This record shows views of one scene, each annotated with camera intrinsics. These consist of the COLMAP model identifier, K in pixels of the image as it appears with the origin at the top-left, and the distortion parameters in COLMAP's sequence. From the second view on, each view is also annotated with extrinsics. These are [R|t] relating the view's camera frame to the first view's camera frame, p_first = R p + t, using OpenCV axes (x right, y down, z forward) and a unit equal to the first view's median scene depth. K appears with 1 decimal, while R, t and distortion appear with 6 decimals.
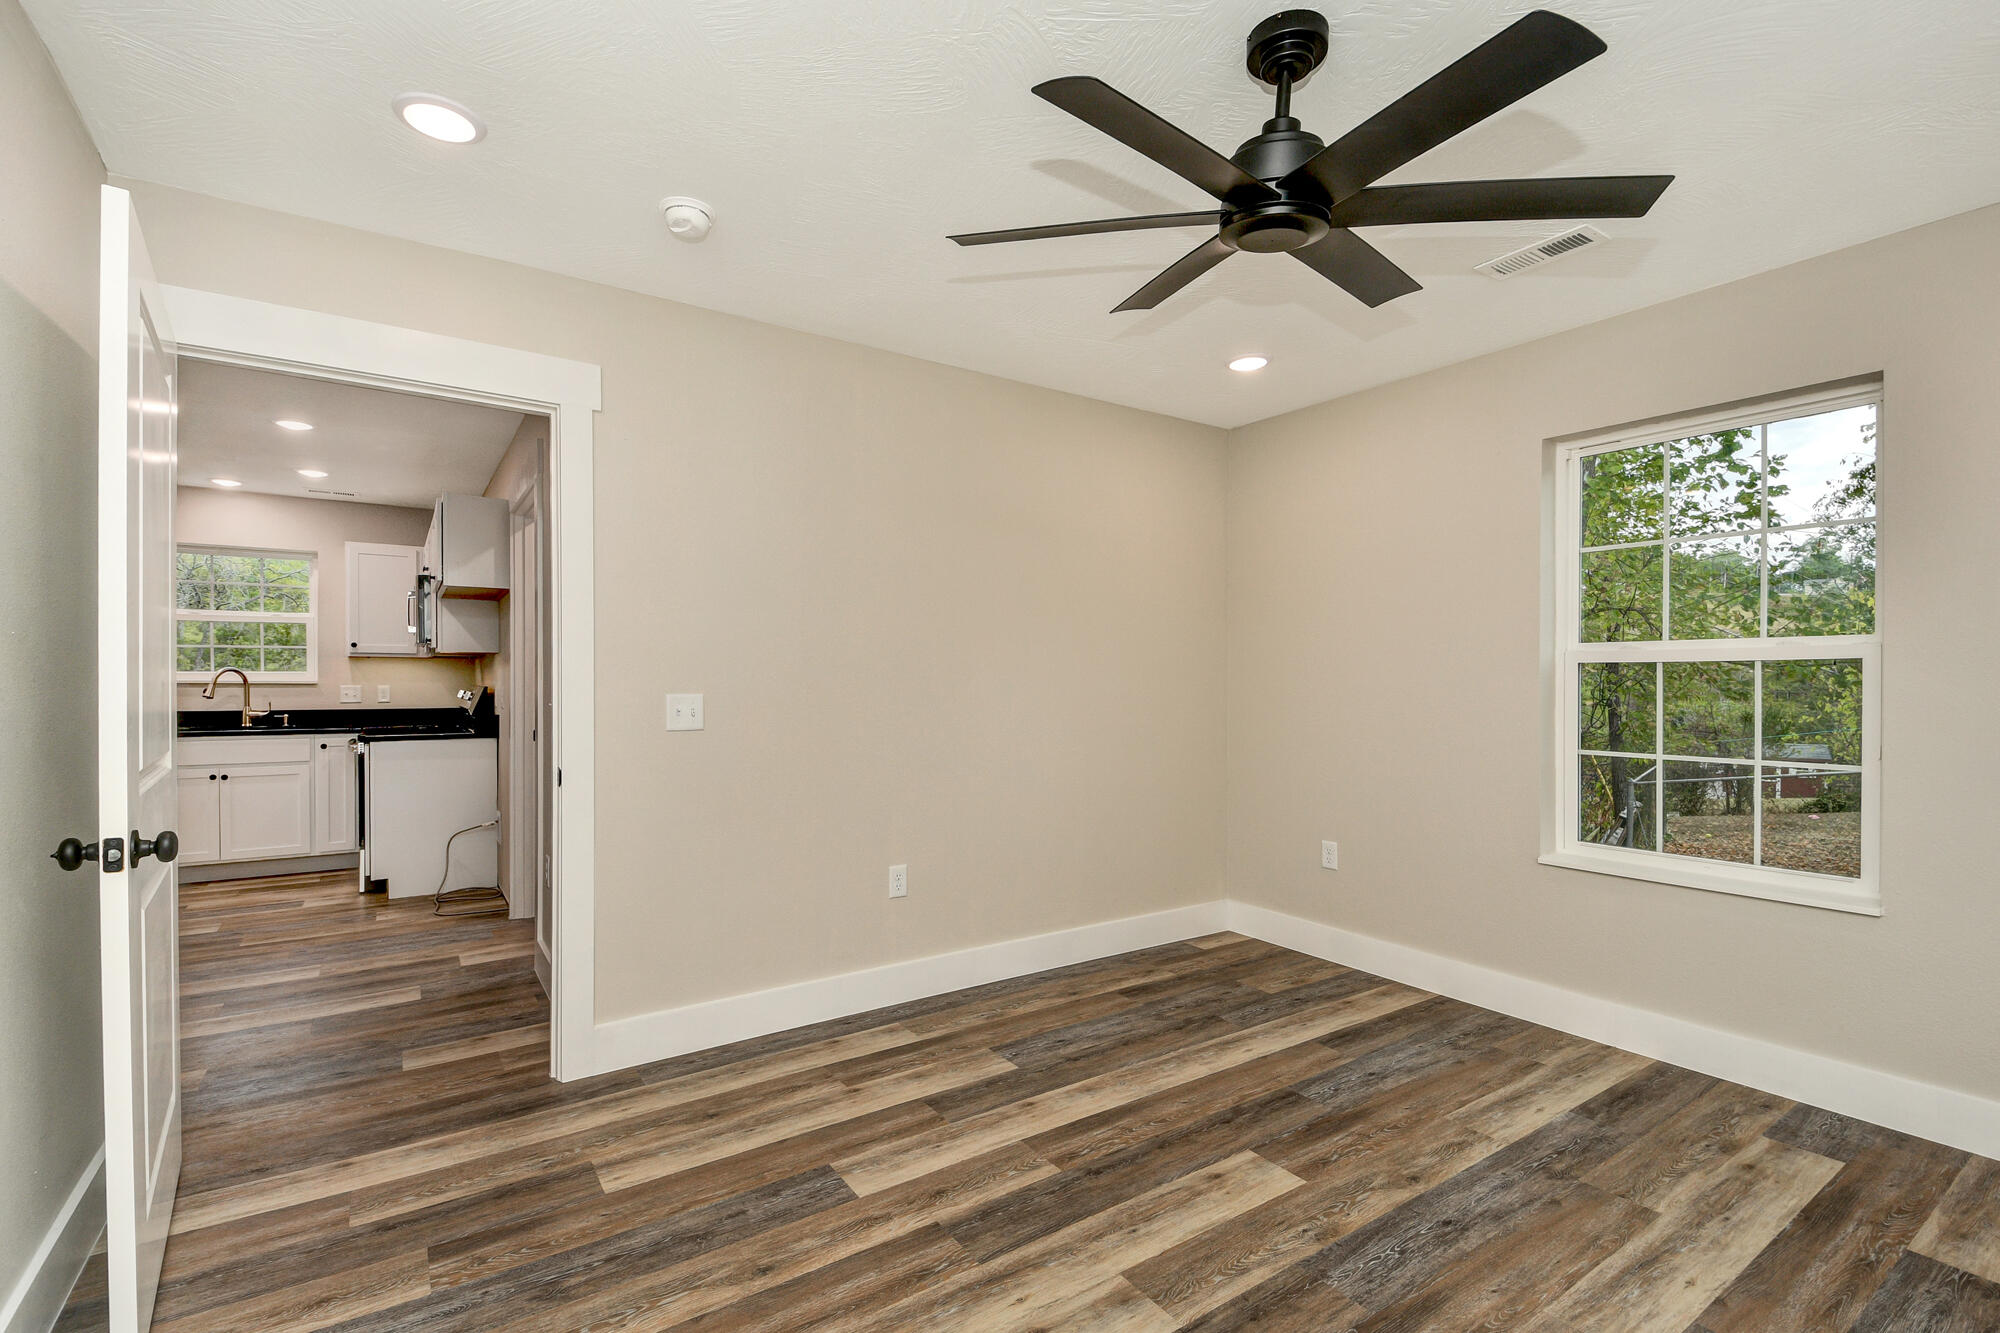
lens RADIAL K [[890.0, 0, 987.4], [0, 890.0, 677.9], [0, 0, 1]] dist [0.017108, -0.013244]
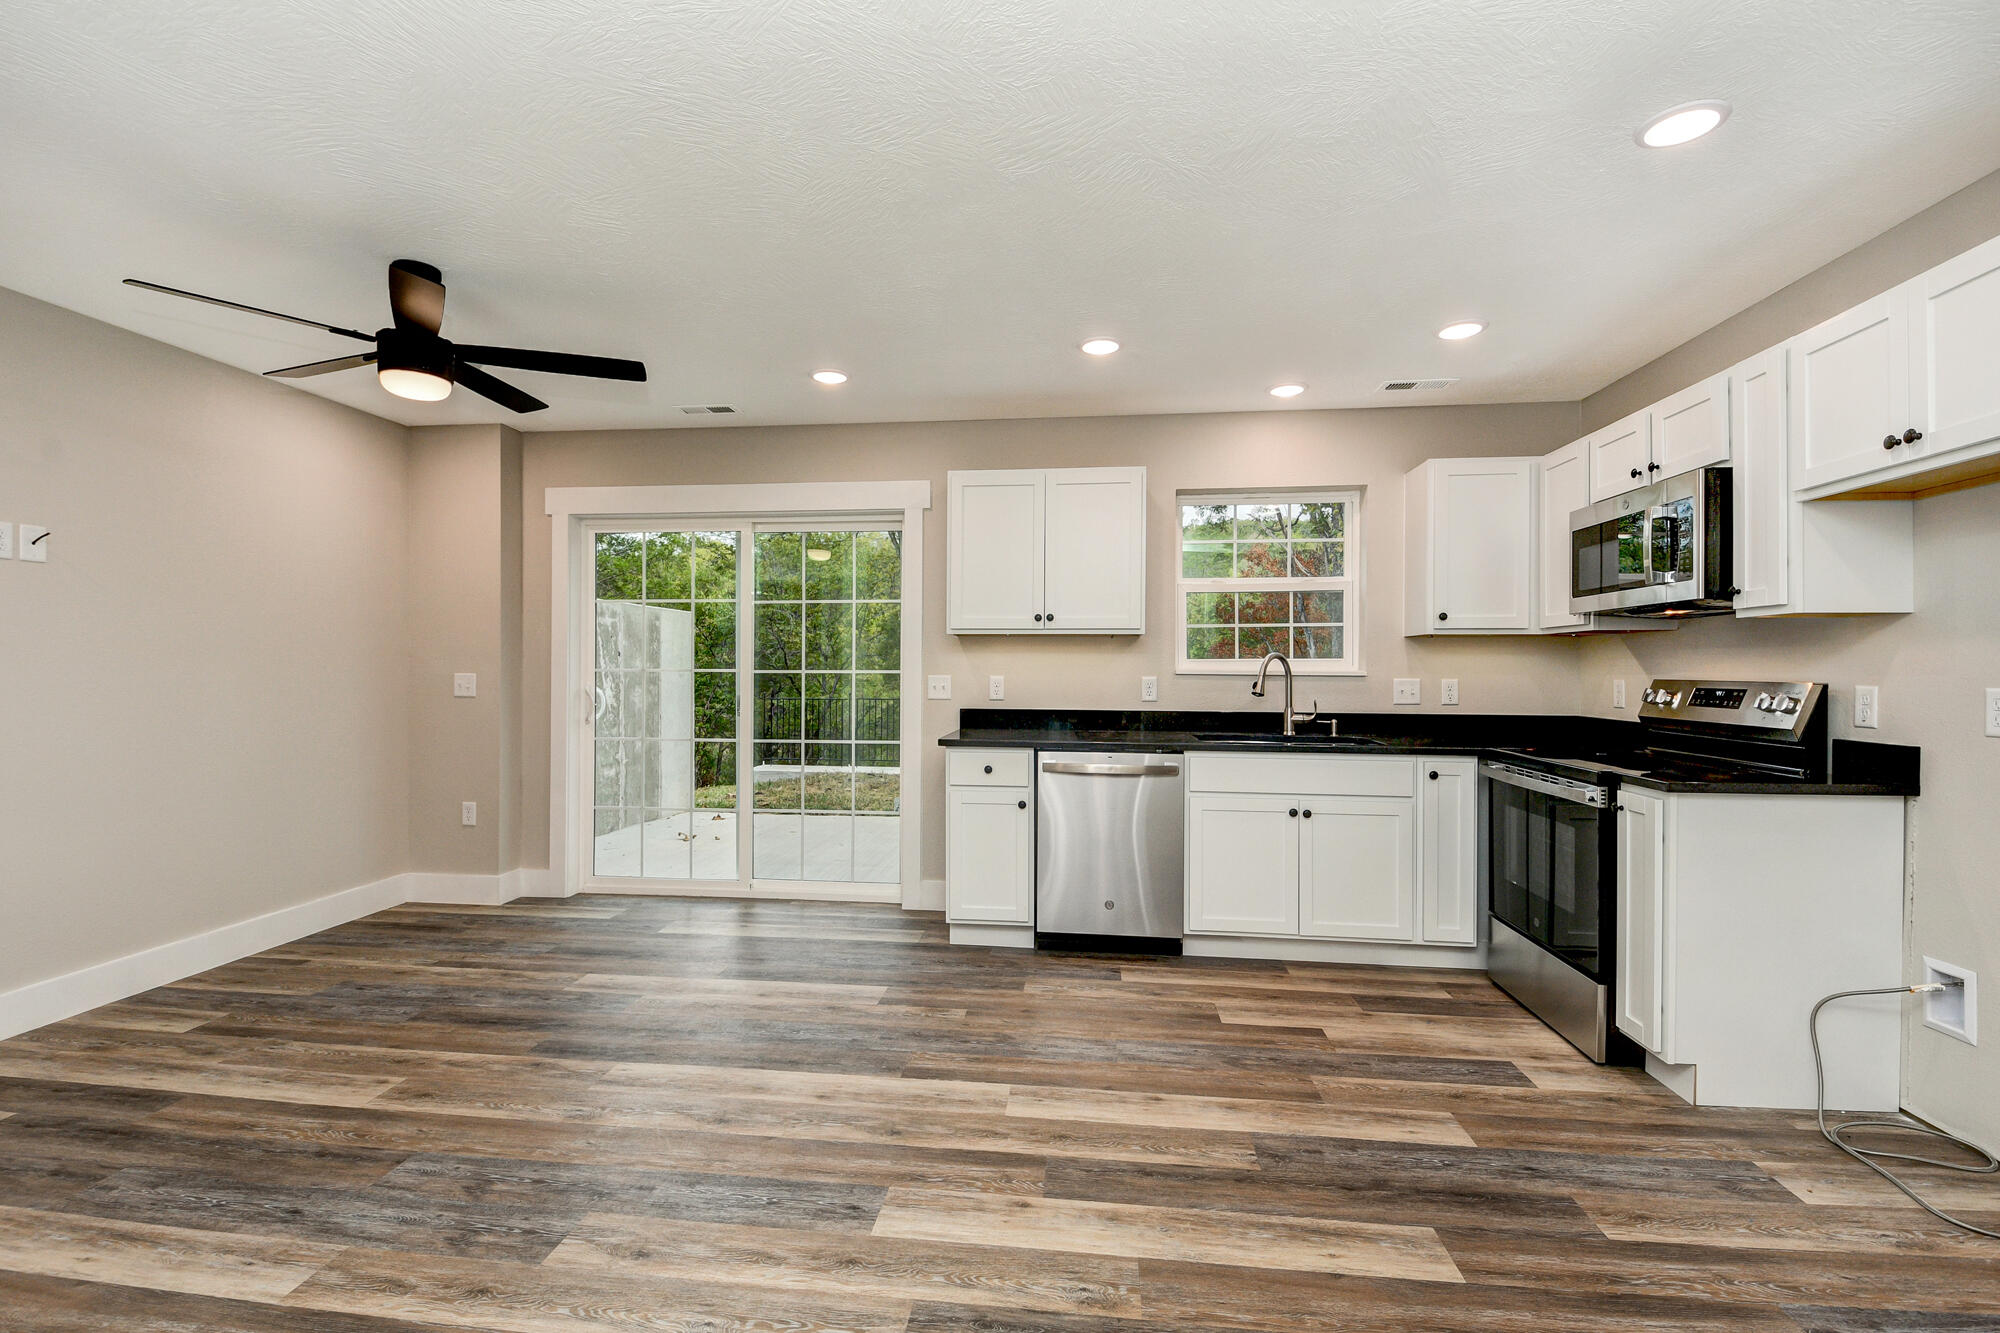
lens RADIAL K [[890.0, 0, 981.6], [0, 890.0, 668.5], [0, 0, 1]] dist [0.017108, -0.013244]
pose [[0.753114, 0.001589, -0.657888, -0.568983], [-0.005451, 0.999978, -0.003824, 0.005265], [0.657868, 0.006466, 0.753106, 0.316073]]
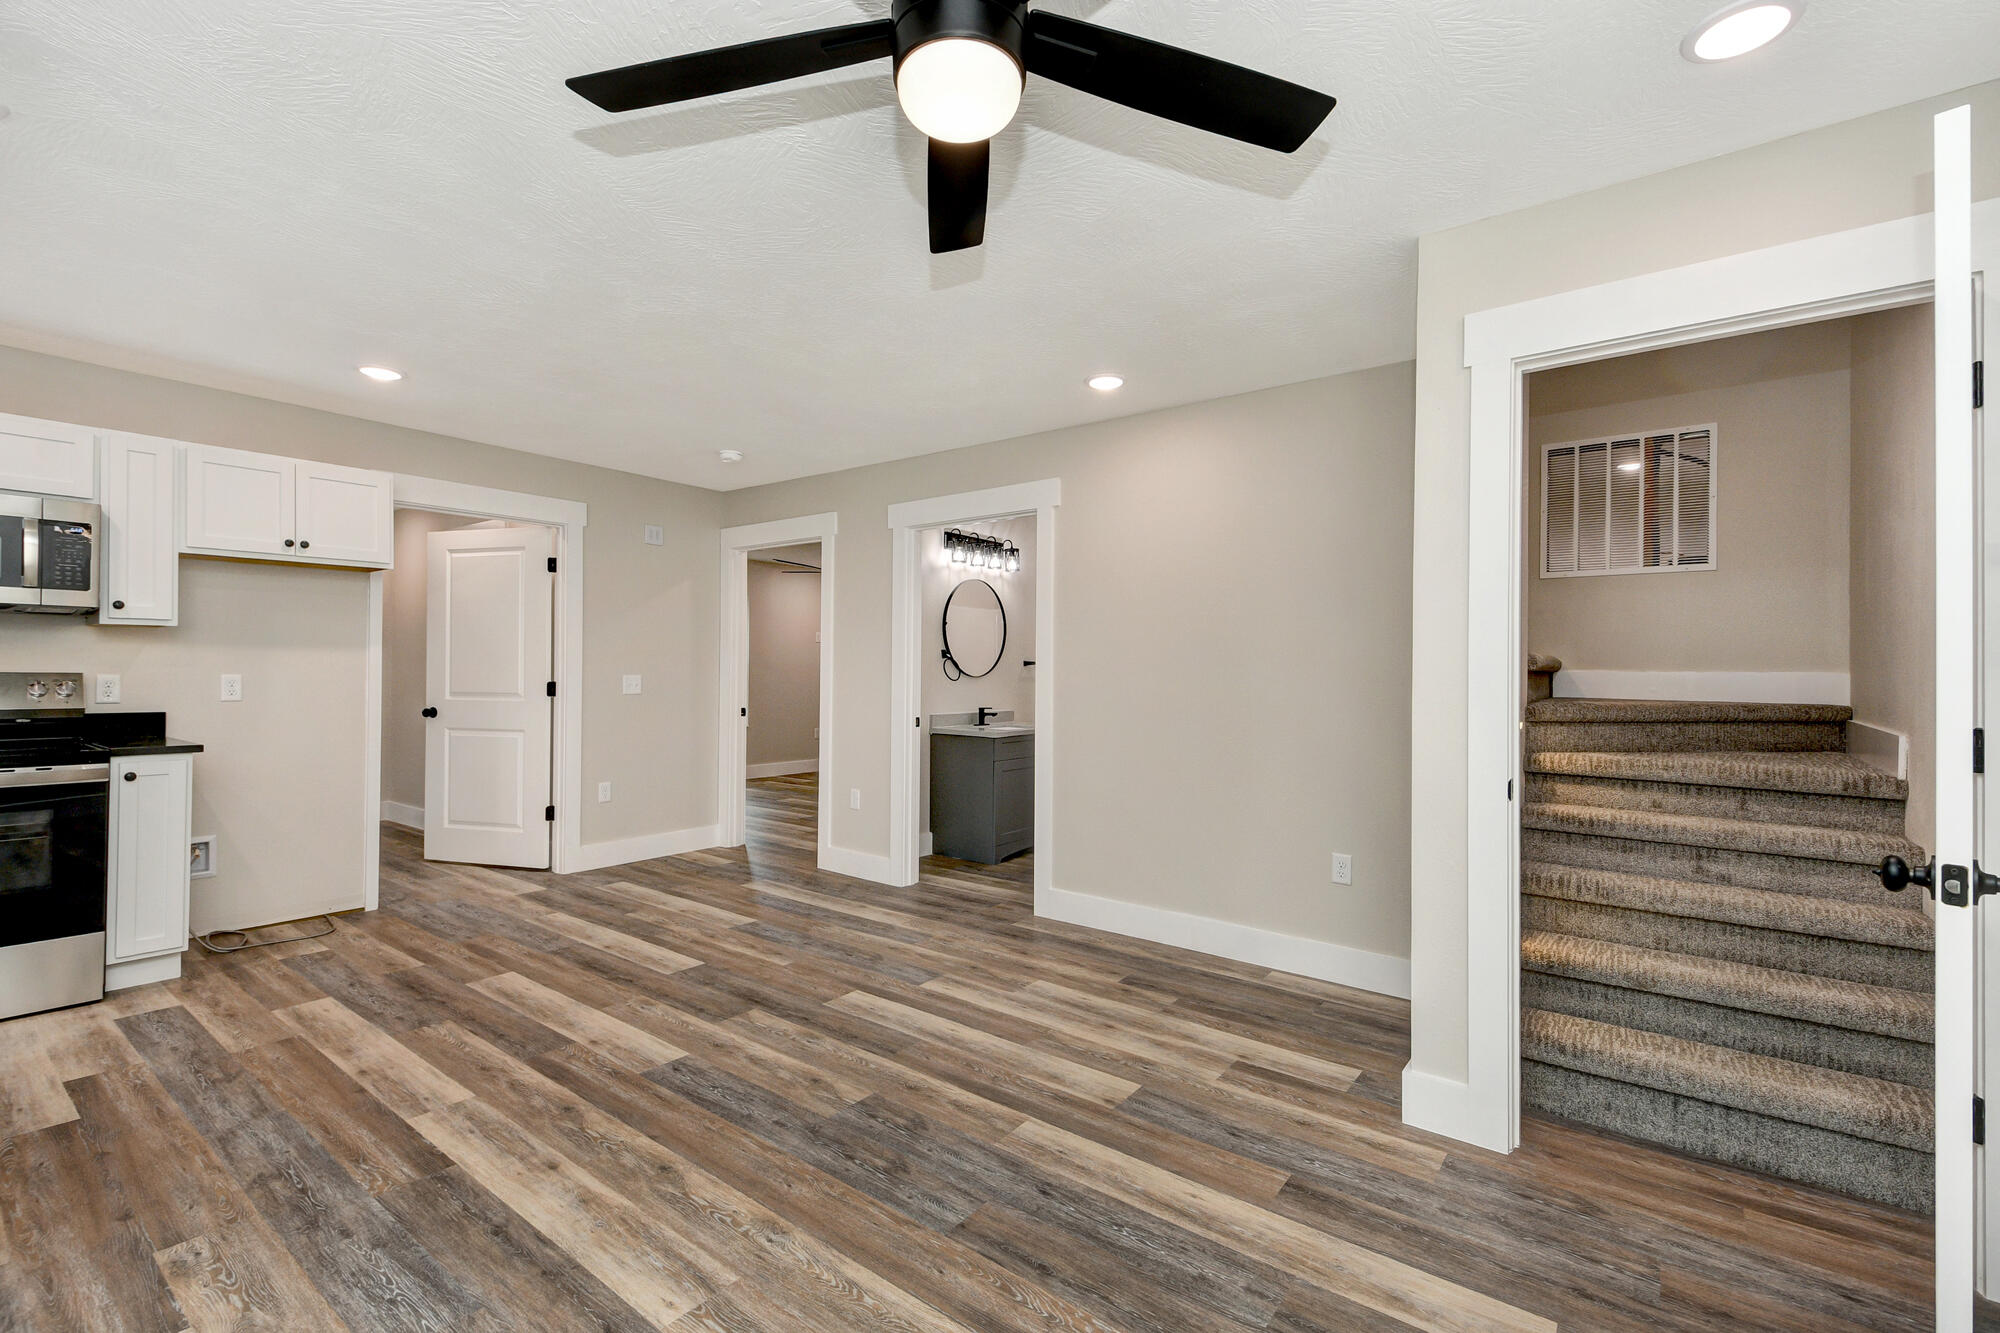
lens RADIAL K [[890.0, 0, 985.0], [0, 890.0, 663.5], [0, 0, 1]] dist [0.017108, -0.013244]
pose [[-0.314353, -0.000304, 0.949306, -1.364700], [-0.007211, 0.999972, -0.002068, -0.001459], [-0.949279, -0.007495, -0.314346, 0.550802]]
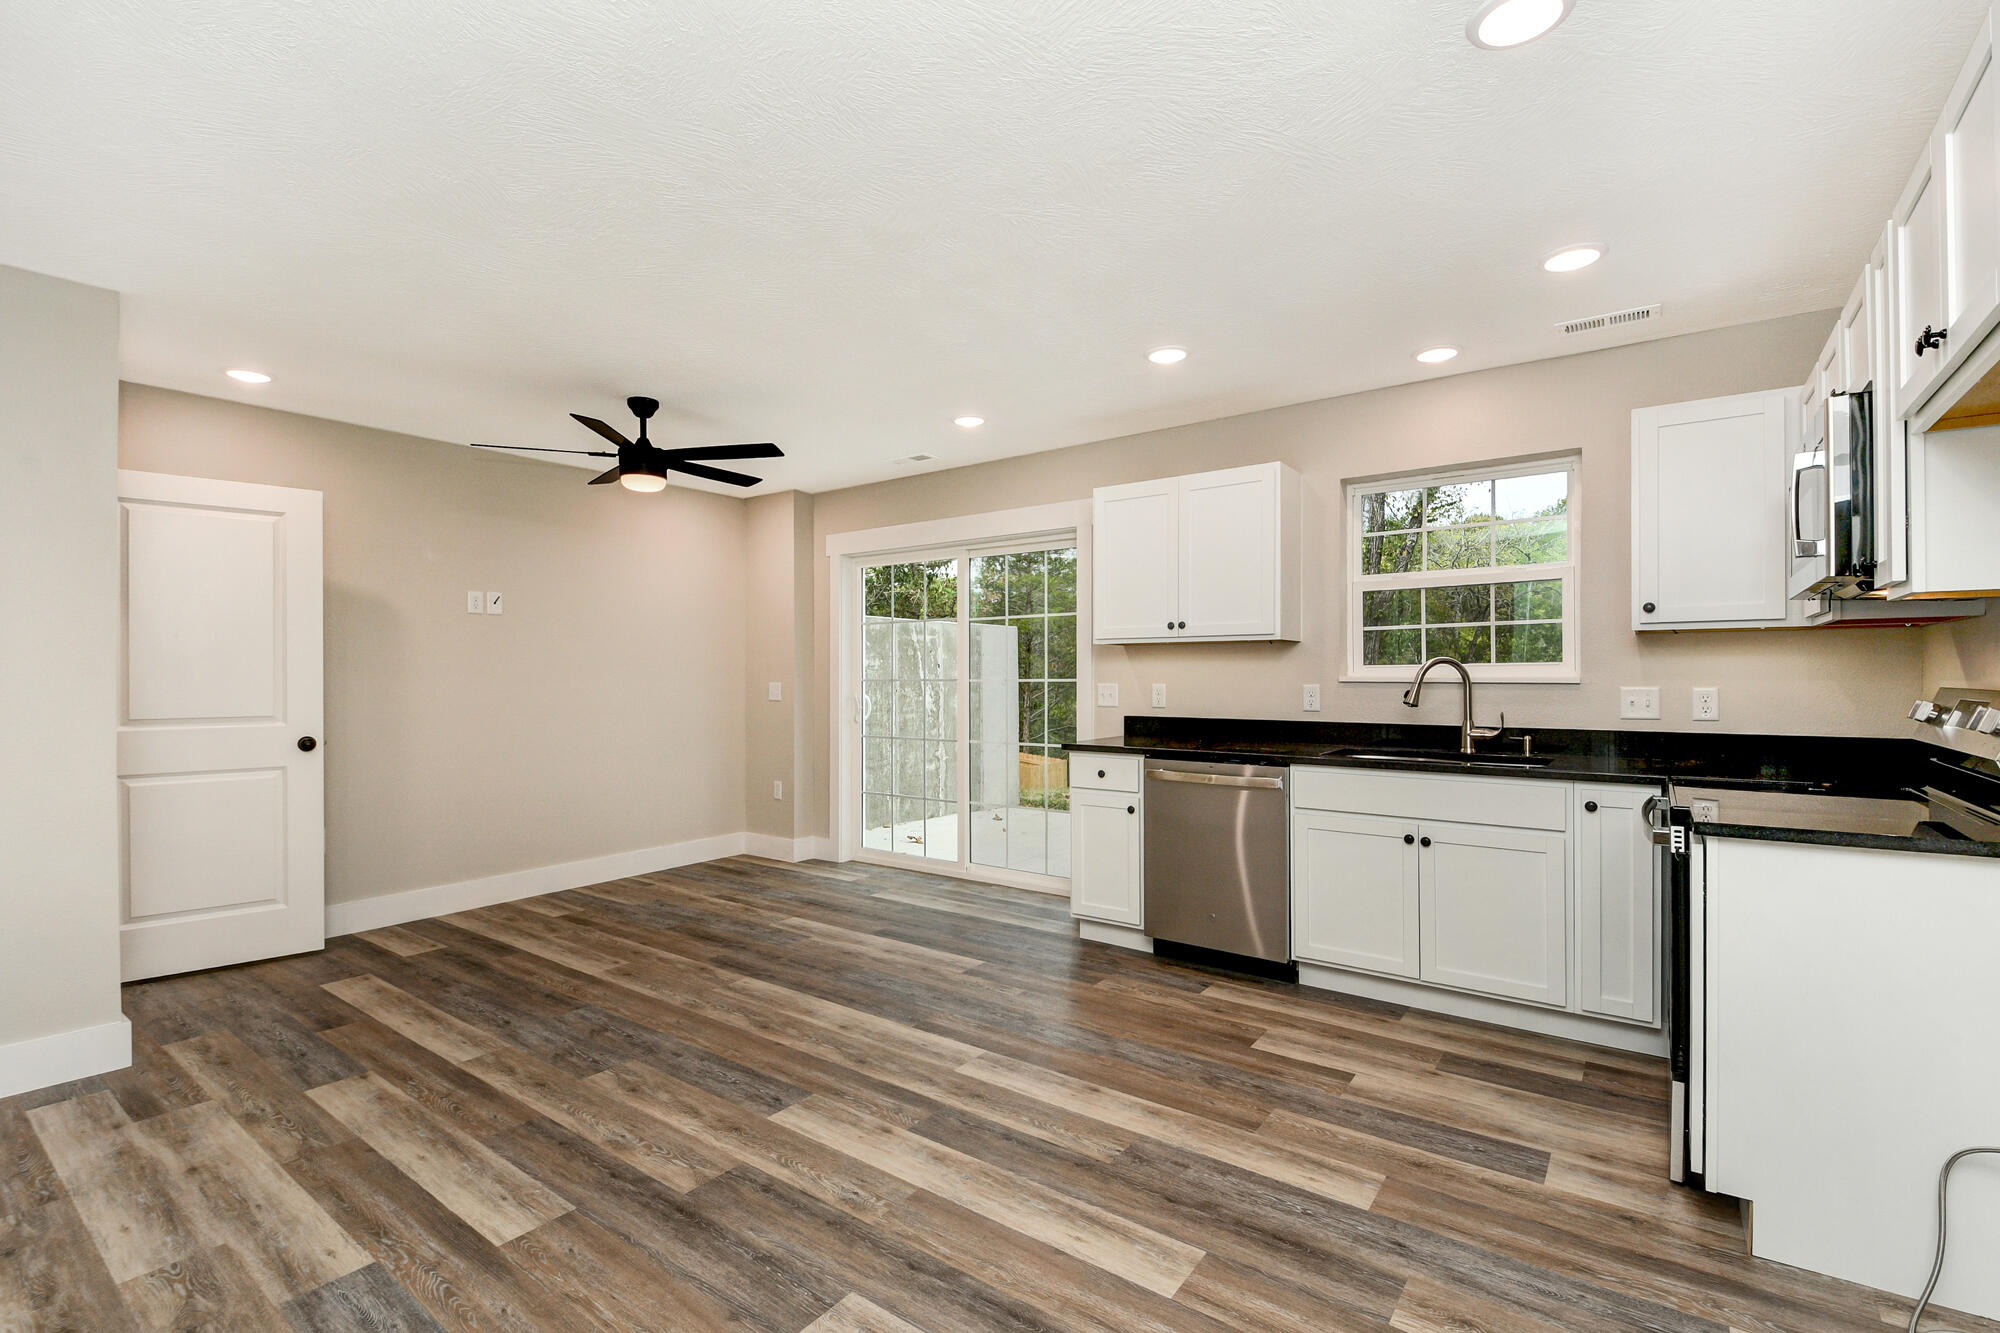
lens RADIAL K [[890.0, 0, 971.7], [0, 890.0, 684.2], [0, 0, 1]] dist [0.017108, -0.013244]
pose [[0.322936, 0.006293, -0.946400, -0.374145], [0.000640, 0.999976, 0.006868, 0.002736], [0.946421, -0.002824, 0.322924, 0.502348]]
